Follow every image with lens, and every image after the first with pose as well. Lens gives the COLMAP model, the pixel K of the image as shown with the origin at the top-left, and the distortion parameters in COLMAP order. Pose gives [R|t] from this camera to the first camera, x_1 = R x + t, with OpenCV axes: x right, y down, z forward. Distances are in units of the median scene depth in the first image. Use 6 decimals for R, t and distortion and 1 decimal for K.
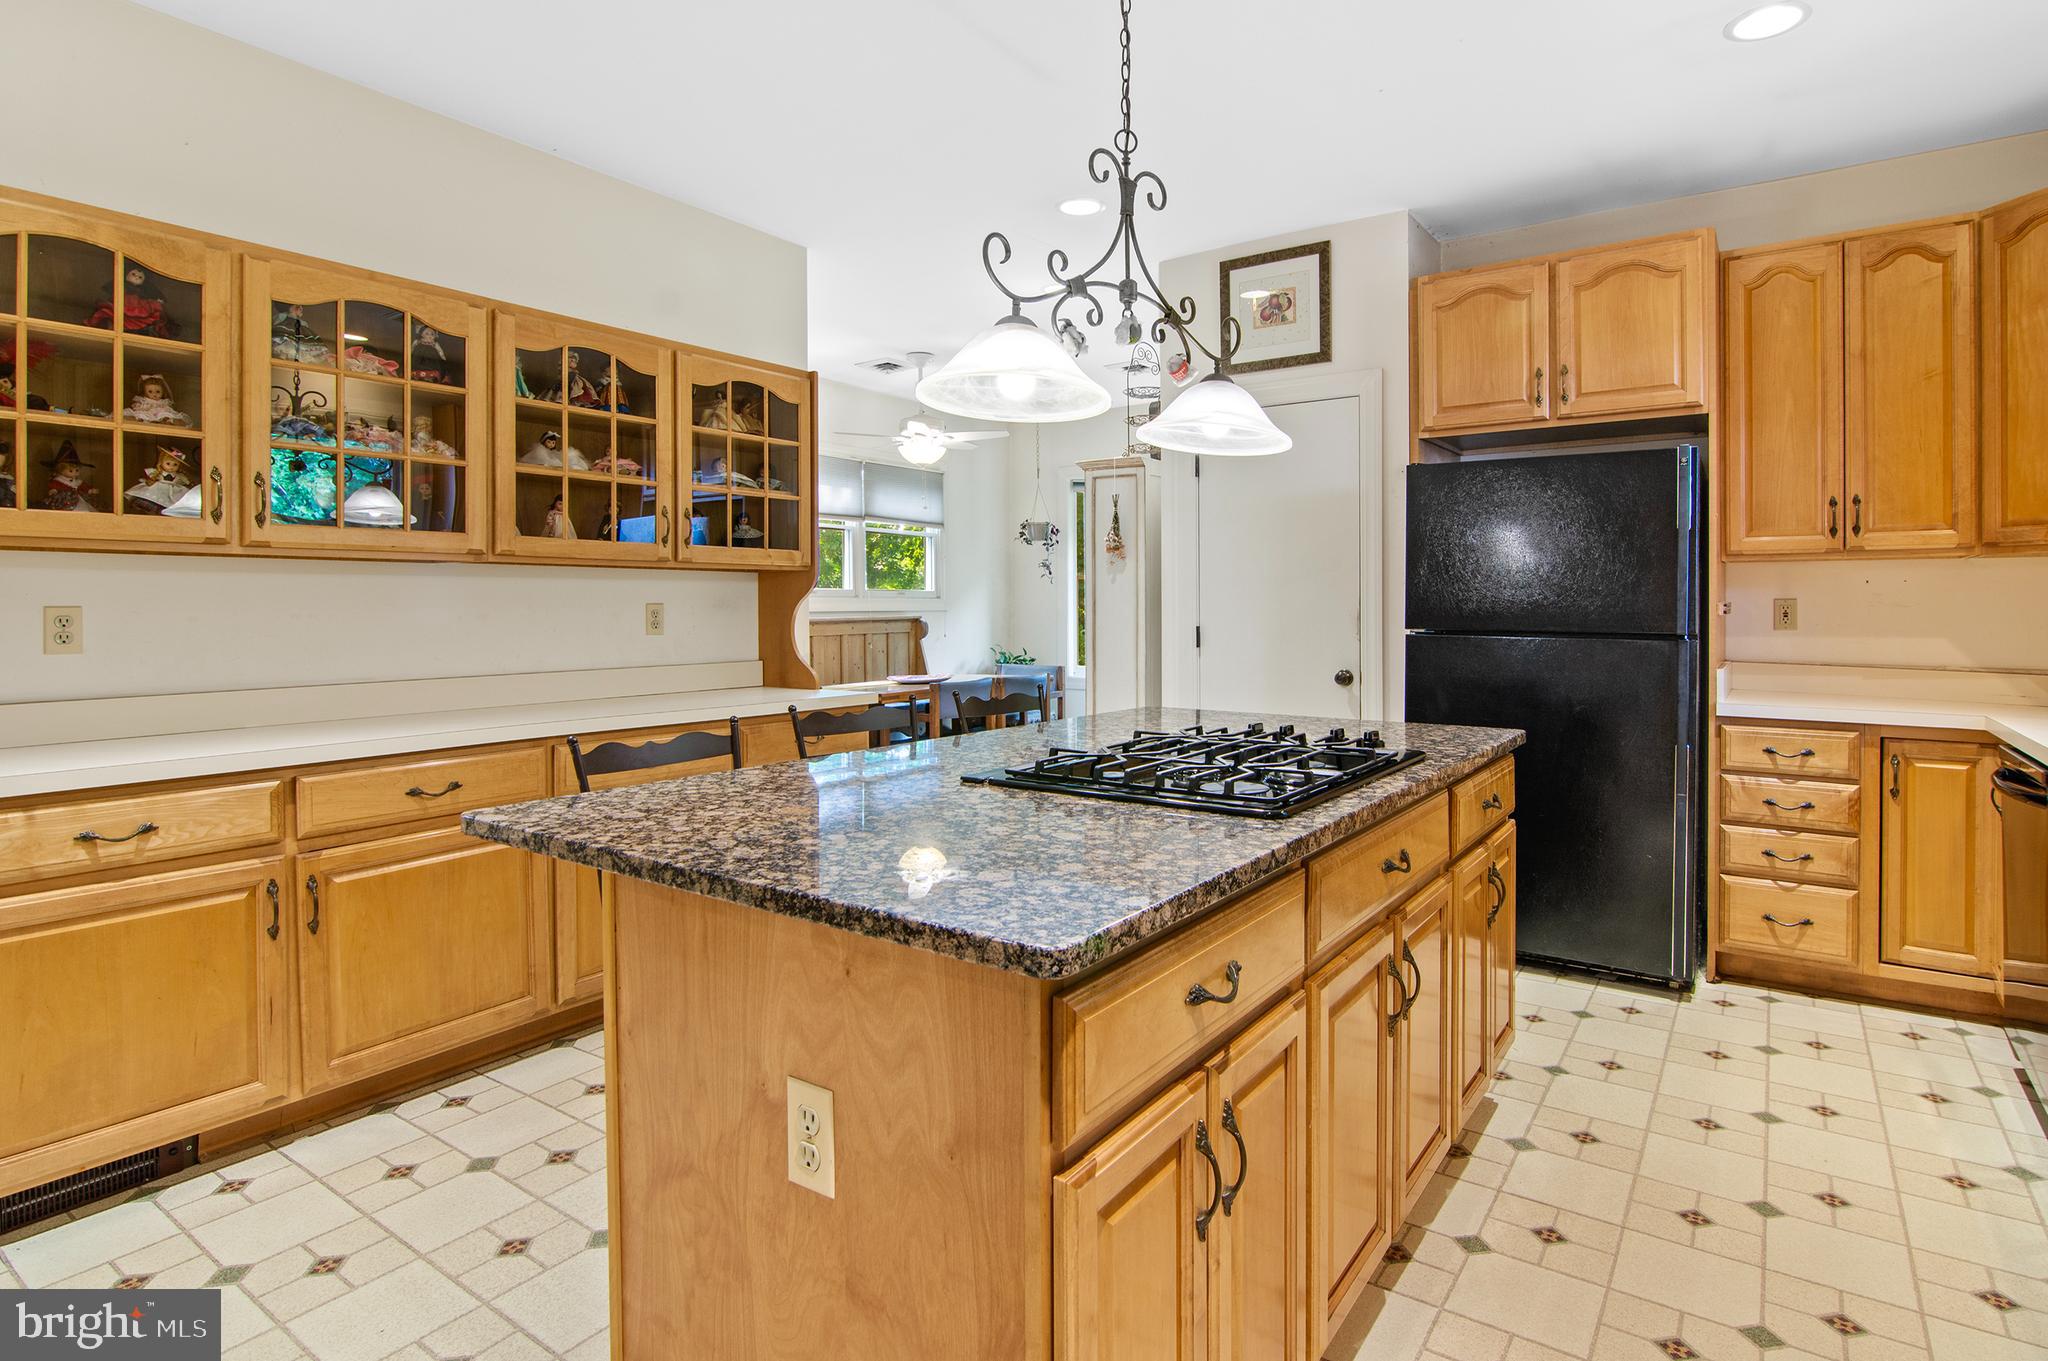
lens RADIAL K [[1045.2, 0, 1054.2], [0, 1045.2, 606.6], [0, 0, 1]] dist [-0.001520, -0.010124]
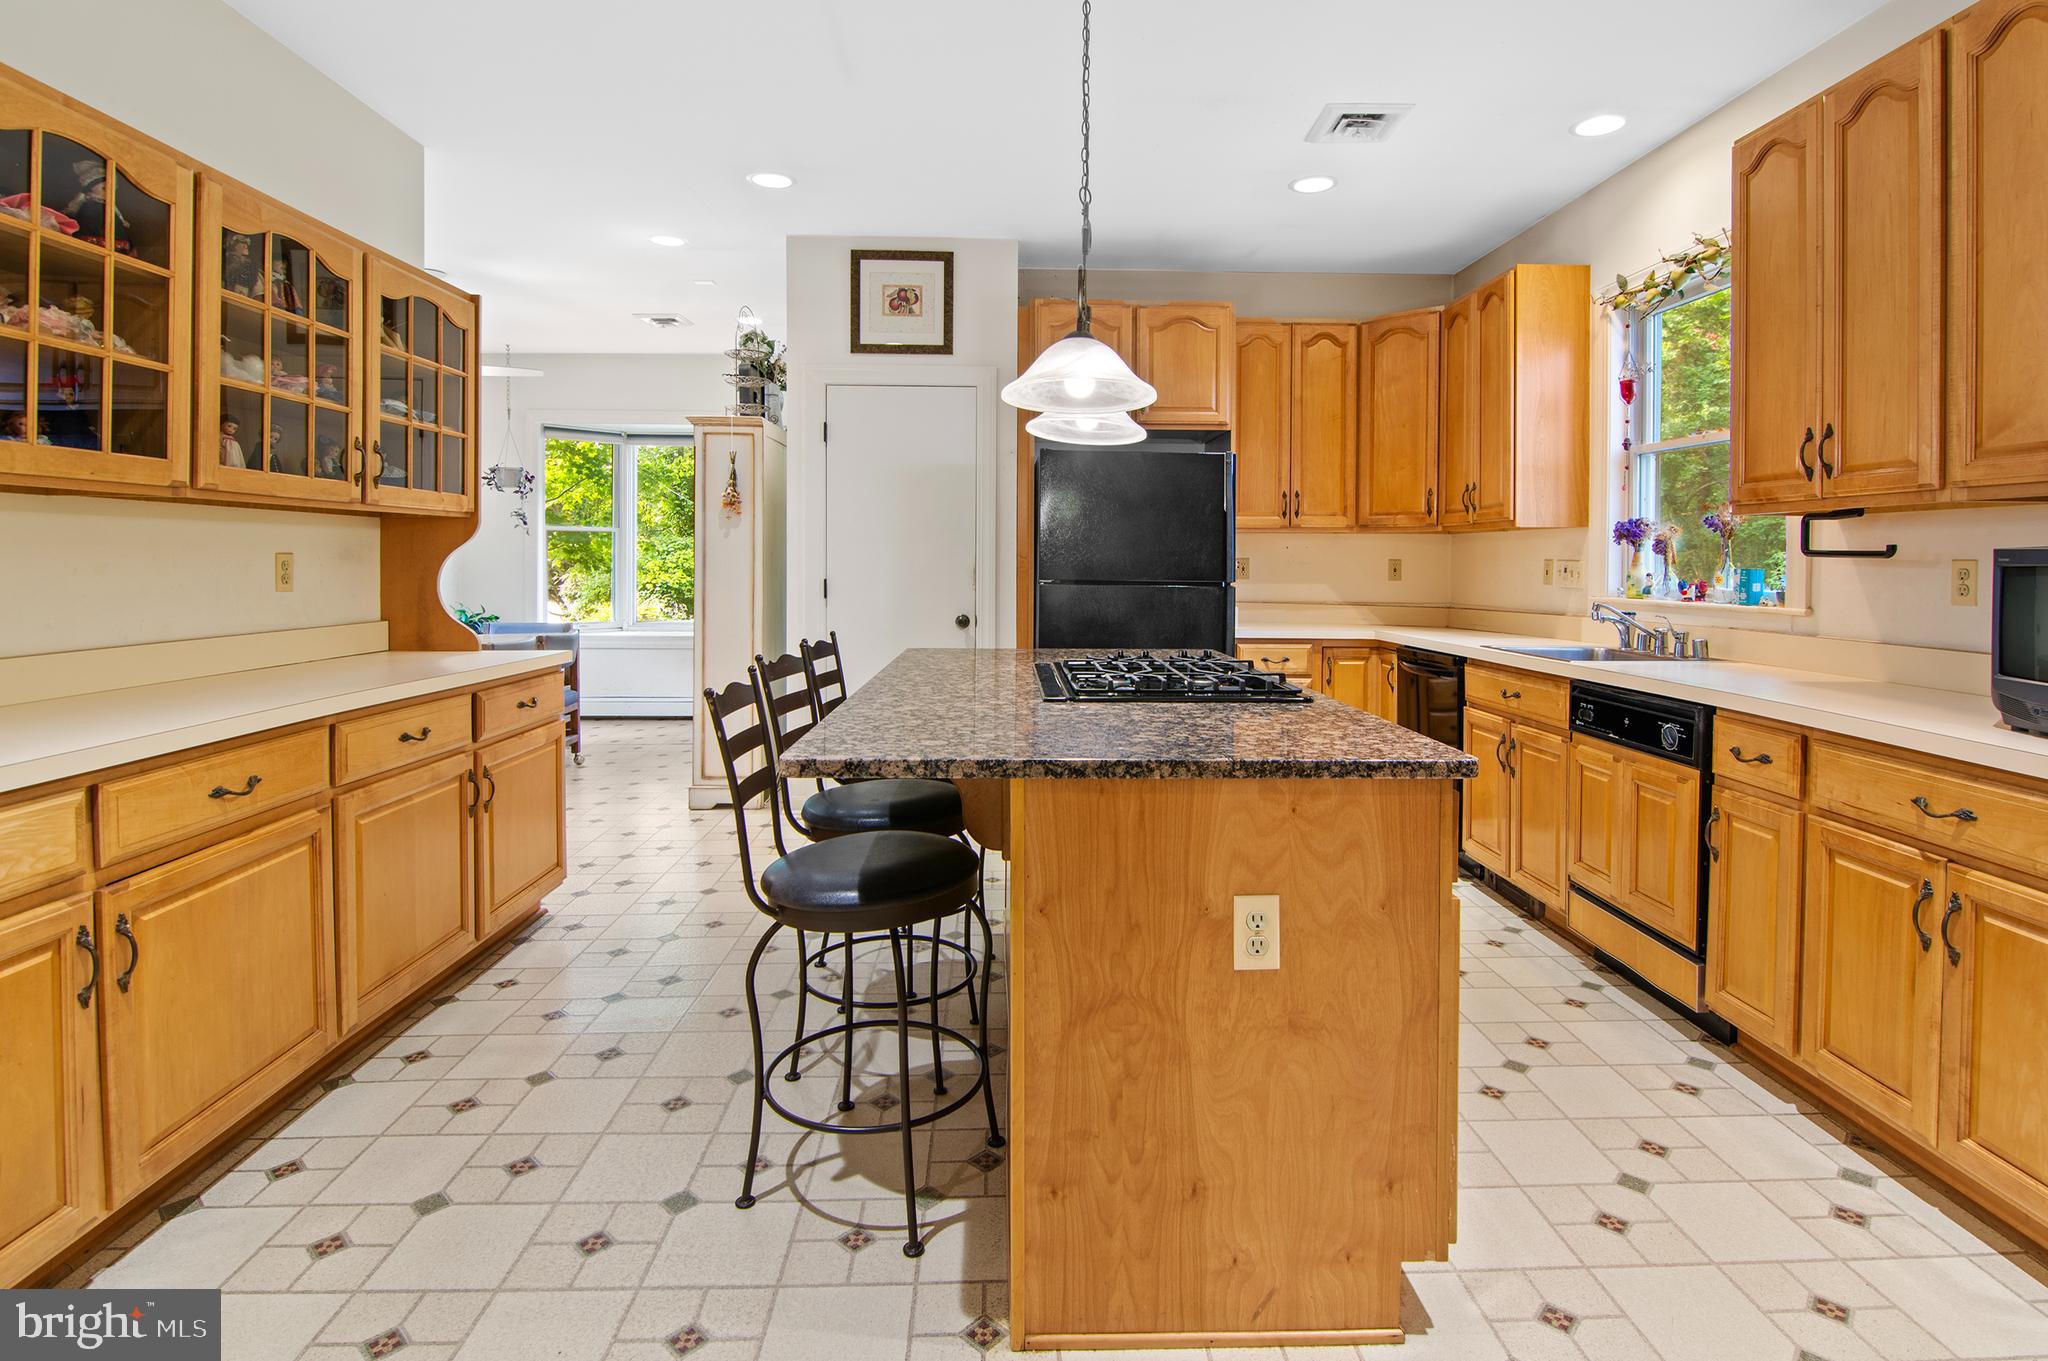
lens RADIAL K [[1019.0, 0, 1033.2], [0, 1019.0, 565.0], [0, 0, 1]] dist [-0.009691, -0.001461]
pose [[0.803920, 0.004055, 0.594723, -0.450267], [-0.006213, 0.999979, 0.001581, 0.001826], [-0.594705, -0.004966, 0.803929, 0.022858]]
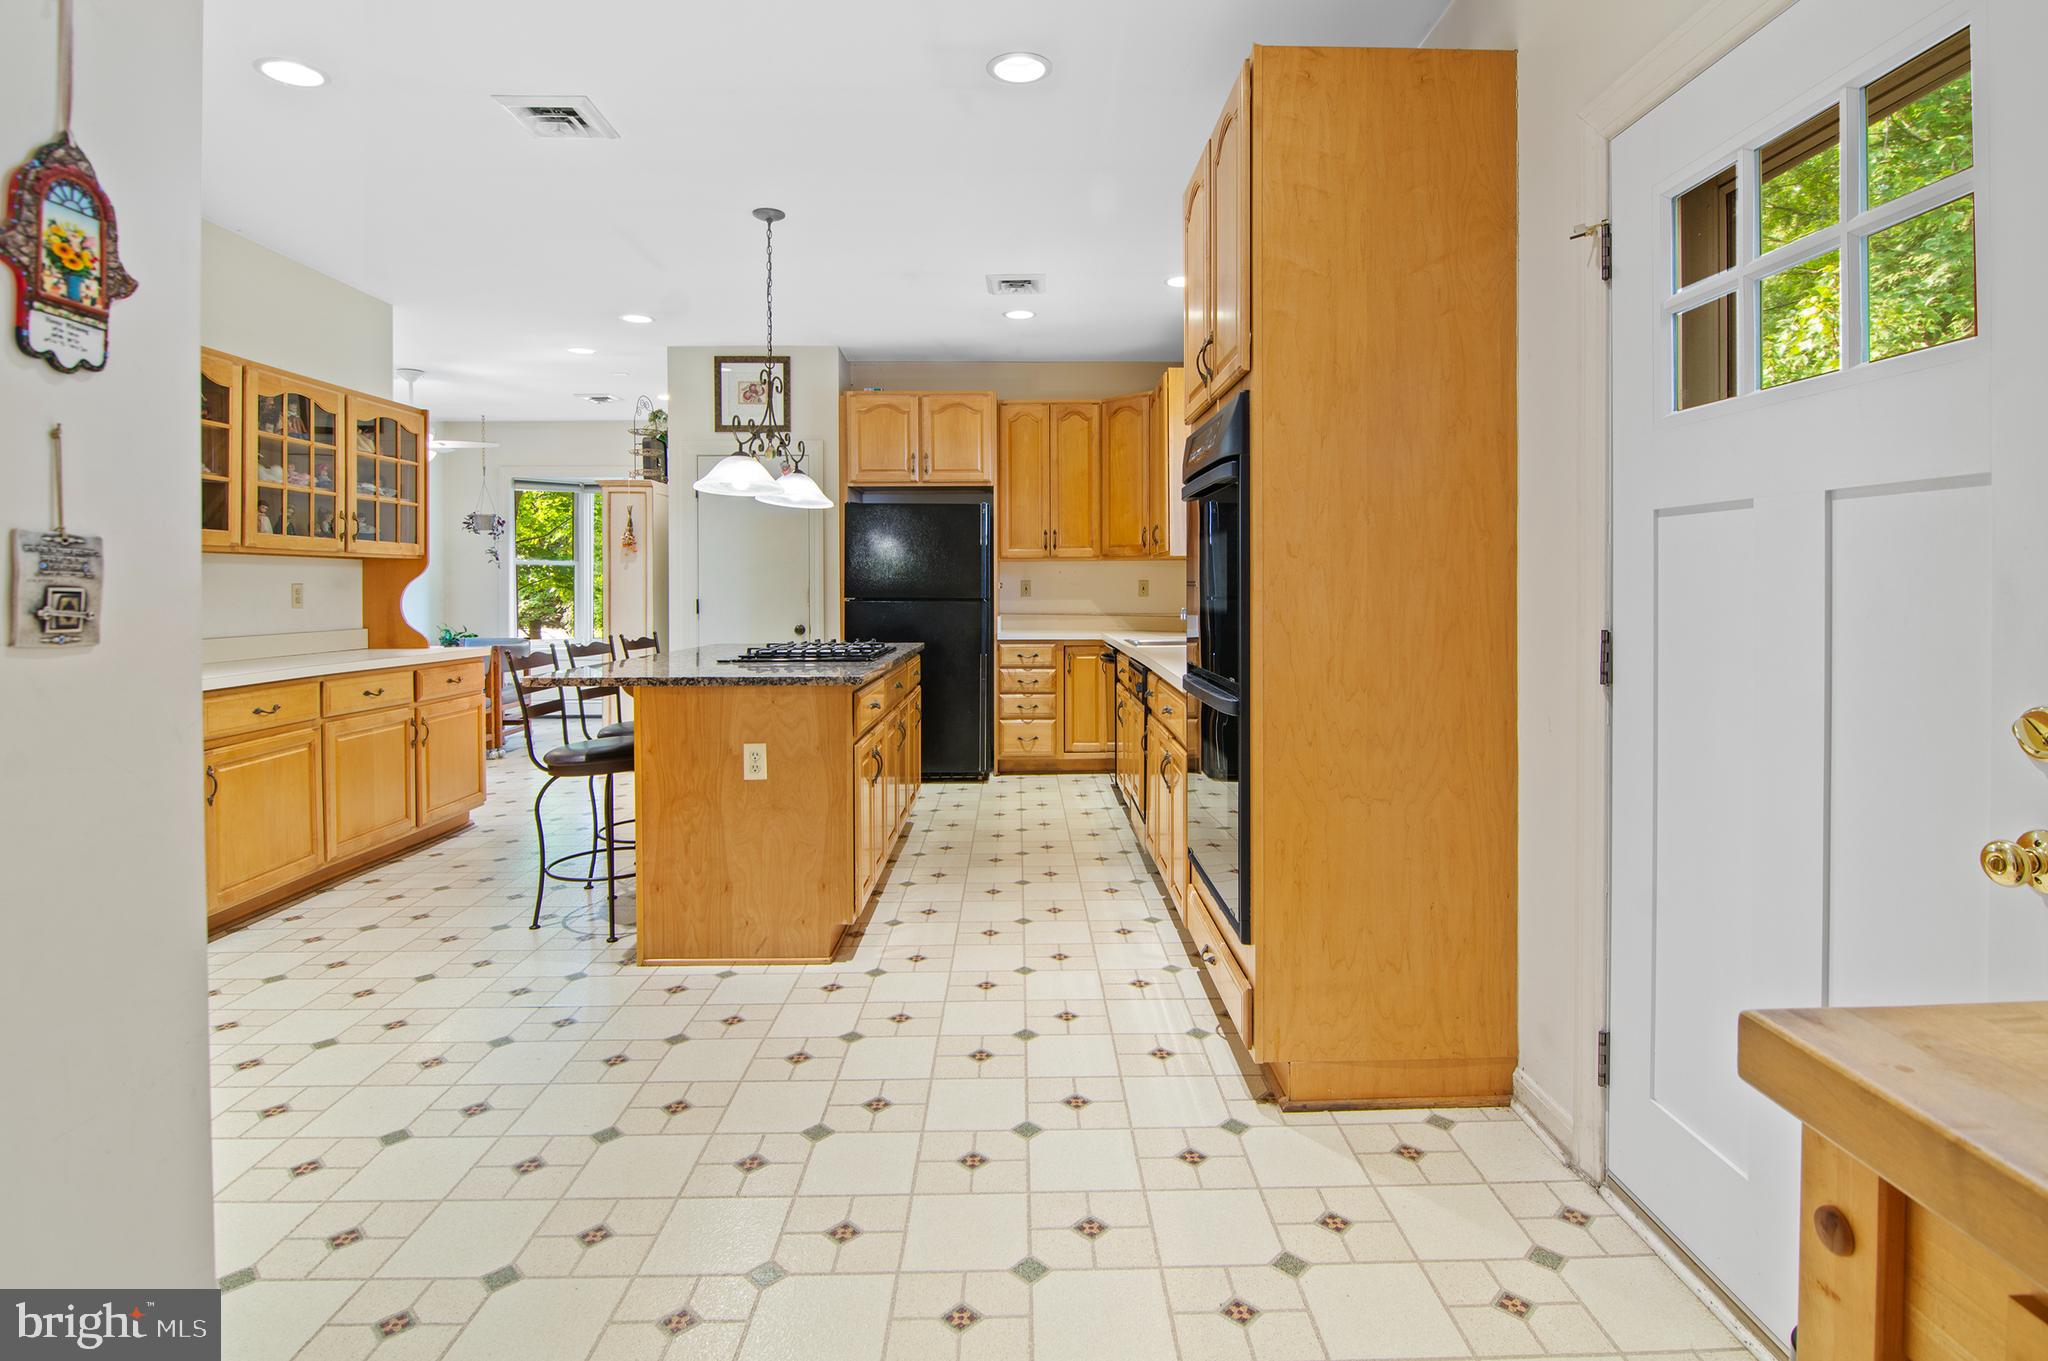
lens RADIAL K [[1019.8, 0, 1025.7], [0, 1019.8, 574.6], [0, 0, 1]] dist [-0.000048, 0.000718]
pose [[0.818564, 0.004427, 0.574398, -0.434611], [0.004423, 0.999892, -0.014010, 0.008686], [-0.574398, 0.014008, 0.818457, -0.618508]]
